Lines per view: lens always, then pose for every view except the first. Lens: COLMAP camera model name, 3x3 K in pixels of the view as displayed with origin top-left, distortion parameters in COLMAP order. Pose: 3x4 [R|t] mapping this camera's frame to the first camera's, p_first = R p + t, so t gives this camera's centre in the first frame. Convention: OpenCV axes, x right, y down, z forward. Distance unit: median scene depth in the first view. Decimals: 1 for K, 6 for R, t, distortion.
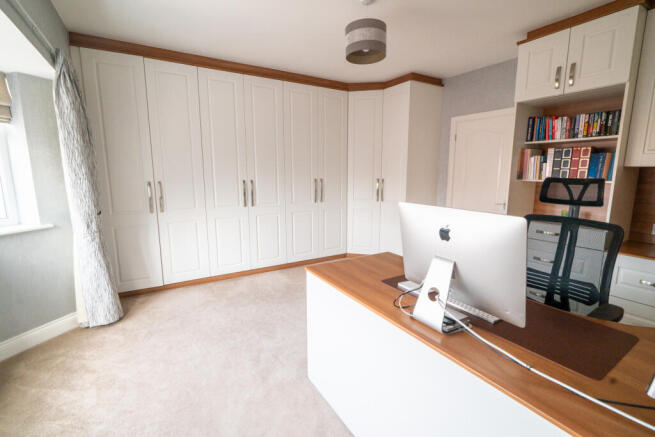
lens RADIAL K [[298.6, 0, 327.5], [0, 298.6, 218.5], [0, 0, 1]] dist [-0.007759, 0.000351]
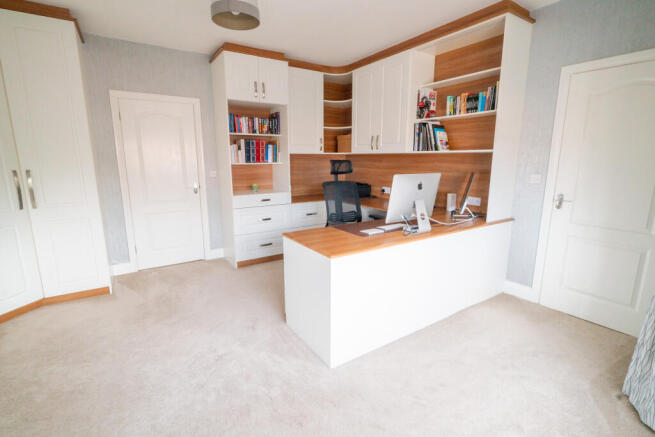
lens RADIAL K [[315.2, 0, 327.5], [0, 315.2, 218.5], [0, 0, 1]] dist [-0.001202, 0.000091]
pose [[-0.014687, -0.192068, 0.981272, -0.789533], [0.157040, 0.968755, 0.191969, -0.111733], [-0.987483, 0.156918, 0.015934, 0.716158]]
